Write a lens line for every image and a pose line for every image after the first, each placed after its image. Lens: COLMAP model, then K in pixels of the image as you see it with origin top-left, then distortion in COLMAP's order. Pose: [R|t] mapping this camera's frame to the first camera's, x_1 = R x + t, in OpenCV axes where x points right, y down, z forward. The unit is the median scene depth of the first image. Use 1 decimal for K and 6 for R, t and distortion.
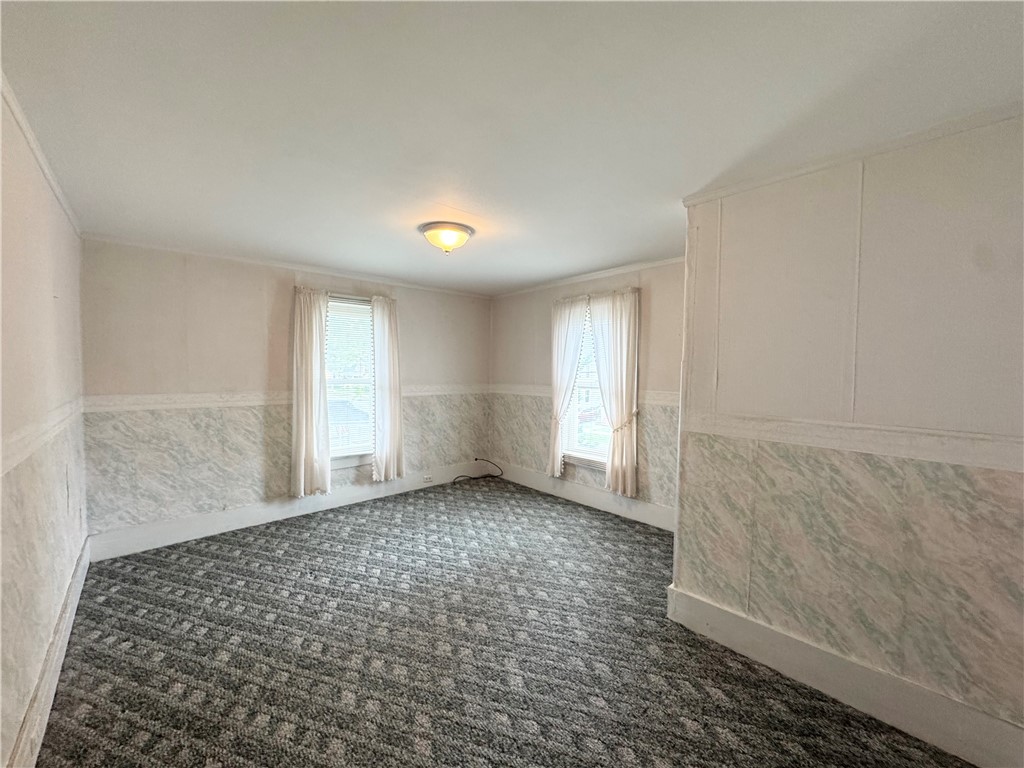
lens RADIAL K [[413.6, 0, 512.9], [0, 413.6, 383.5], [0, 0, 1]] dist [-0.002389, -0.000360]
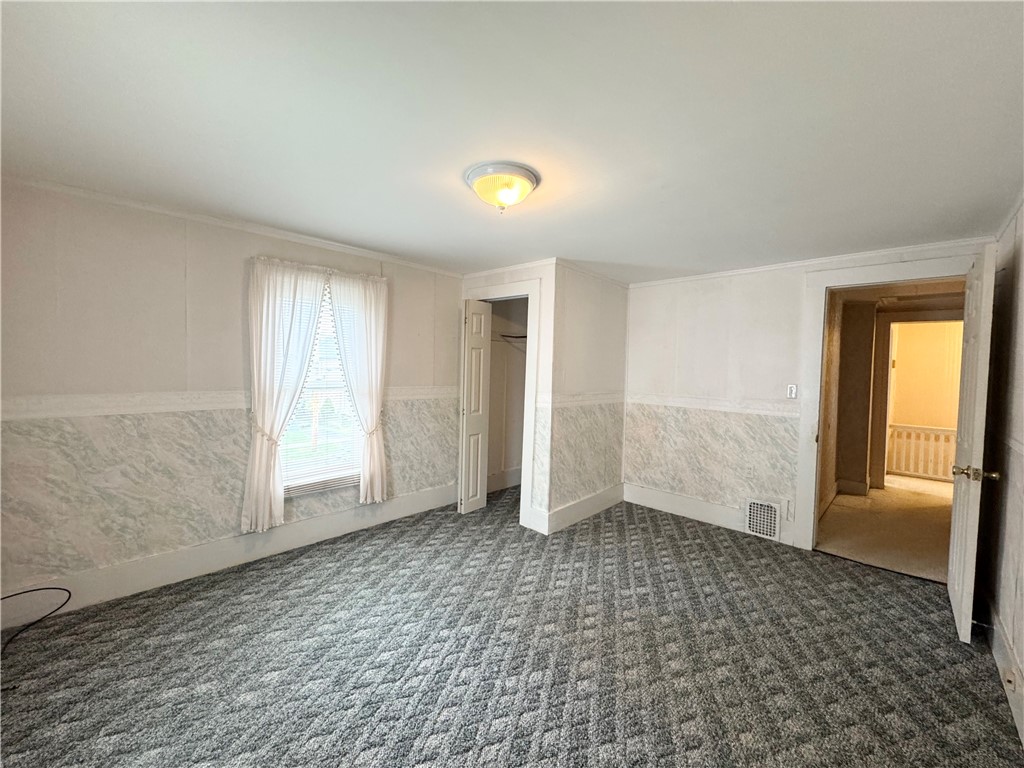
lens RADIAL K [[413.6, 0, 512.9], [0, 413.6, 383.5], [0, 0, 1]] dist [-0.002389, -0.000360]
pose [[-0.090146, -0.044879, 0.994917, -0.776696], [0.017494, 0.998759, 0.046637, -0.036290], [-0.995775, 0.021609, -0.089249, 0.904536]]
